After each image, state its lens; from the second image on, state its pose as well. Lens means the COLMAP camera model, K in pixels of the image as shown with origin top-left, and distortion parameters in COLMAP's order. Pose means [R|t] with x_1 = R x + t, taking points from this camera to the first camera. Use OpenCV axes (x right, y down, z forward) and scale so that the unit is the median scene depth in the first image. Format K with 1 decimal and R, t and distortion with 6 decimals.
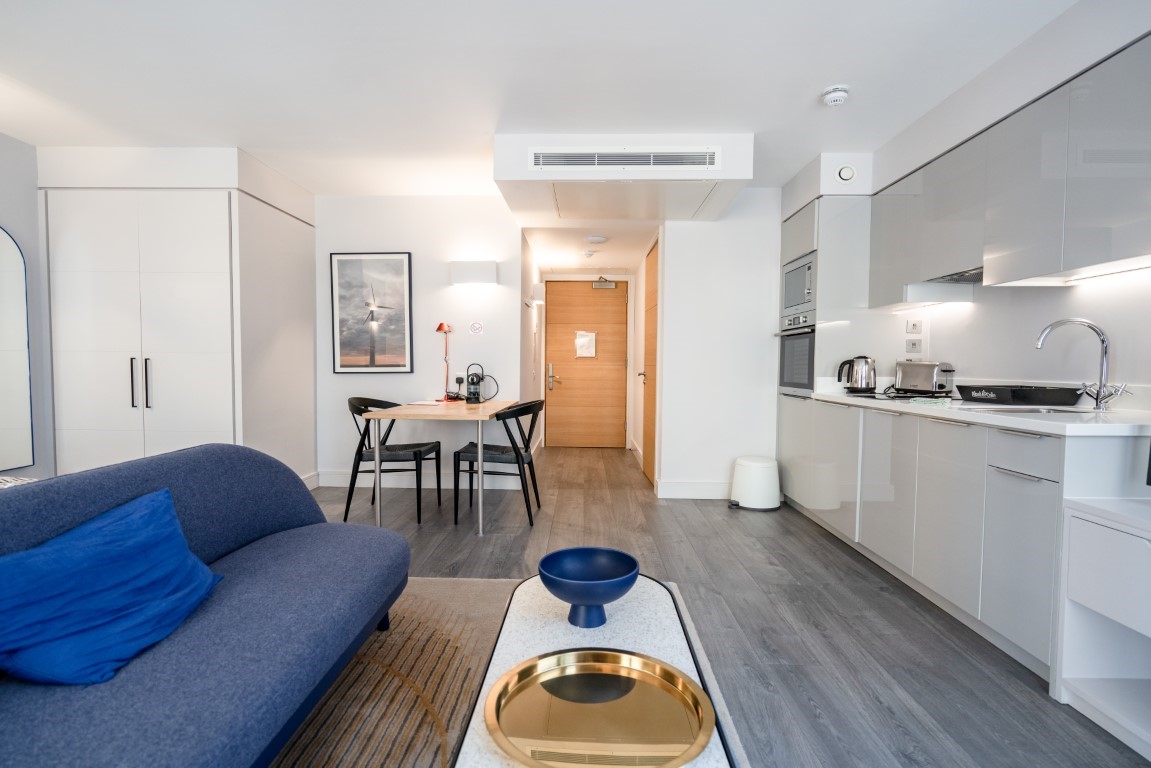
lens RADIAL K [[553.9, 0, 573.8], [0, 553.9, 389.5], [0, 0, 1]] dist [0.001347, 0.000696]
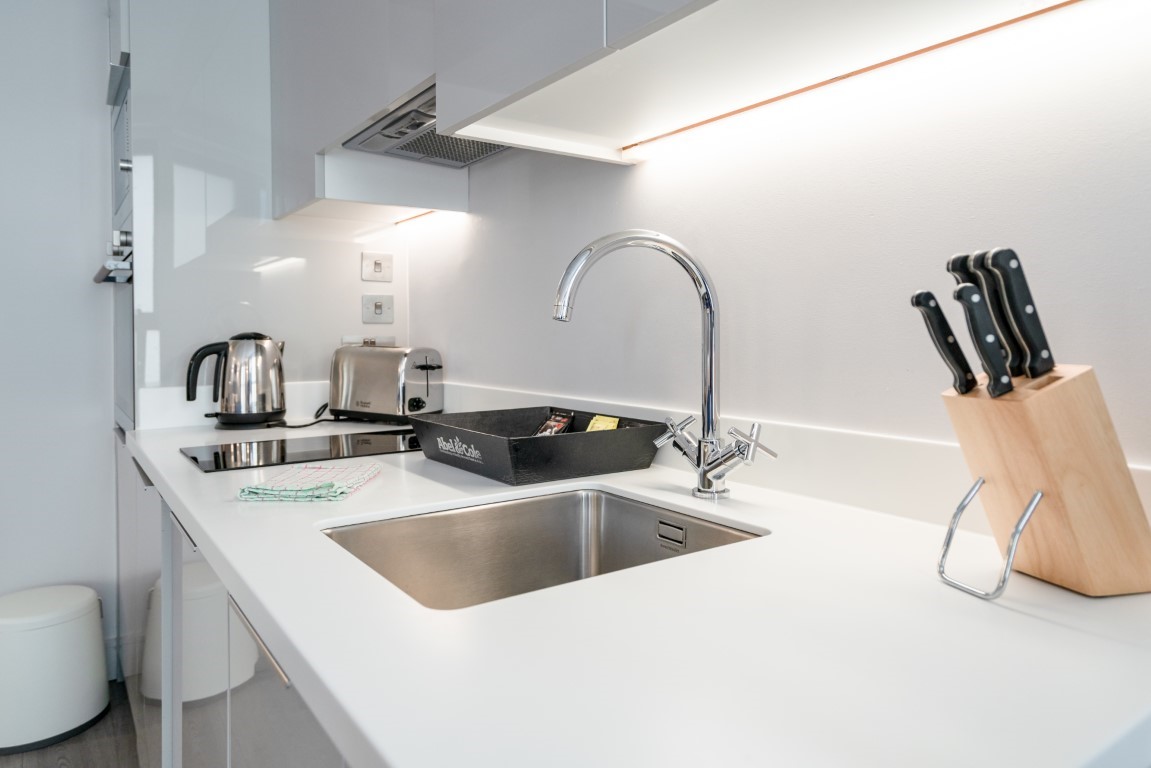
lens RADIAL K [[727.5, 0, 572.5], [0, 727.5, 358.0], [0, 0, 1]] dist [-0.004018, -0.000836]
pose [[0.797823, -0.029296, 0.602180, 0.389865], [0.035742, 0.999360, 0.001264, -0.034732], [-0.601831, 0.020515, 0.798360, 0.438357]]
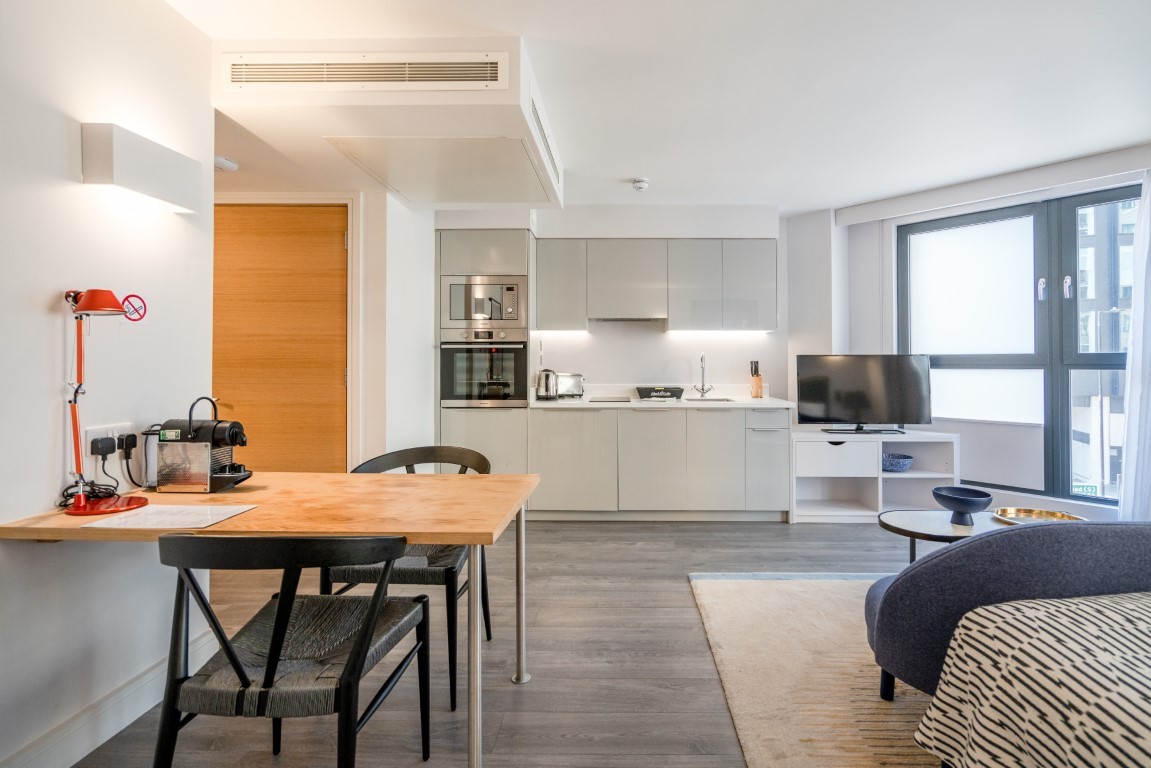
lens RADIAL K [[593.0, 0, 610.7], [0, 593.0, 357.2], [0, 0, 1]] dist [0.000096, 0.000136]
pose [[-0.010620, 0.002762, 0.999940, -0.792910], [0.045049, 0.998982, -0.002281, -0.078366], [-0.998928, 0.045022, -0.010733, 0.876516]]
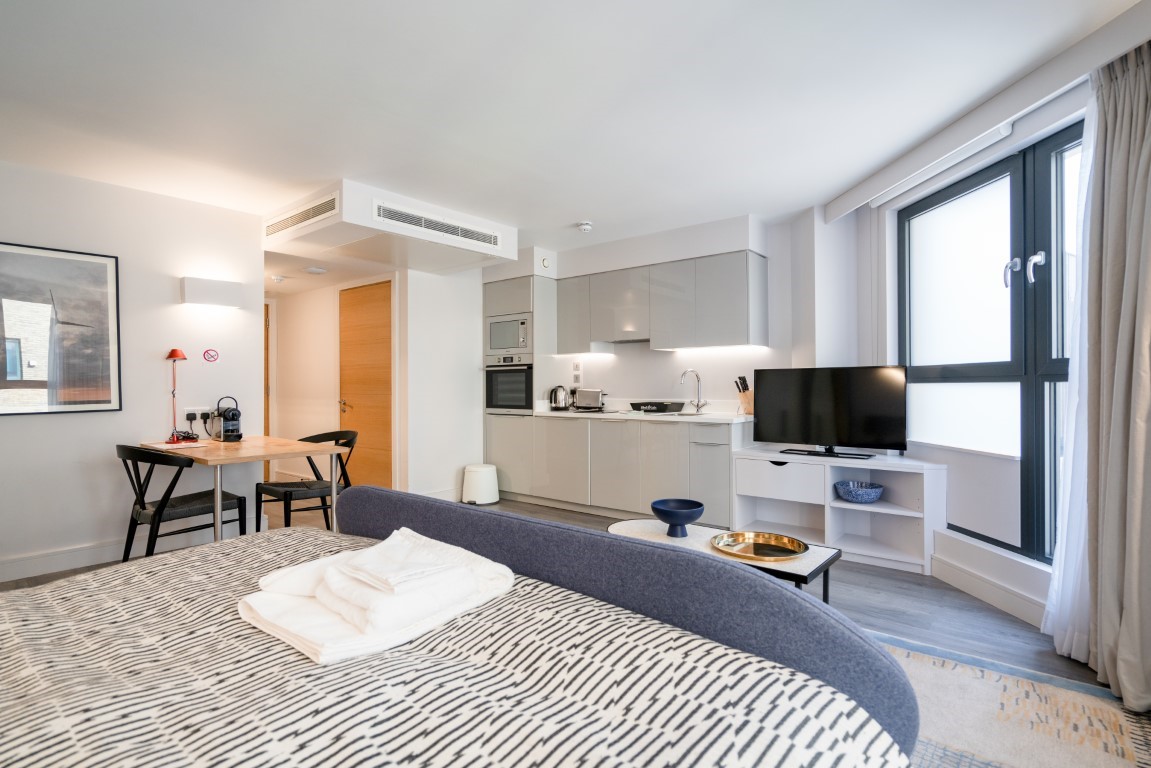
lens RADIAL K [[579.5, 0, 553.9], [0, 579.5, 385.8], [0, 0, 1]] dist [-0.001031, 0.000189]
pose [[0.633859, -0.011083, 0.773369, -0.707543], [0.044458, 0.998766, -0.022124, -0.025935], [-0.772170, 0.048406, 0.633570, 0.017481]]
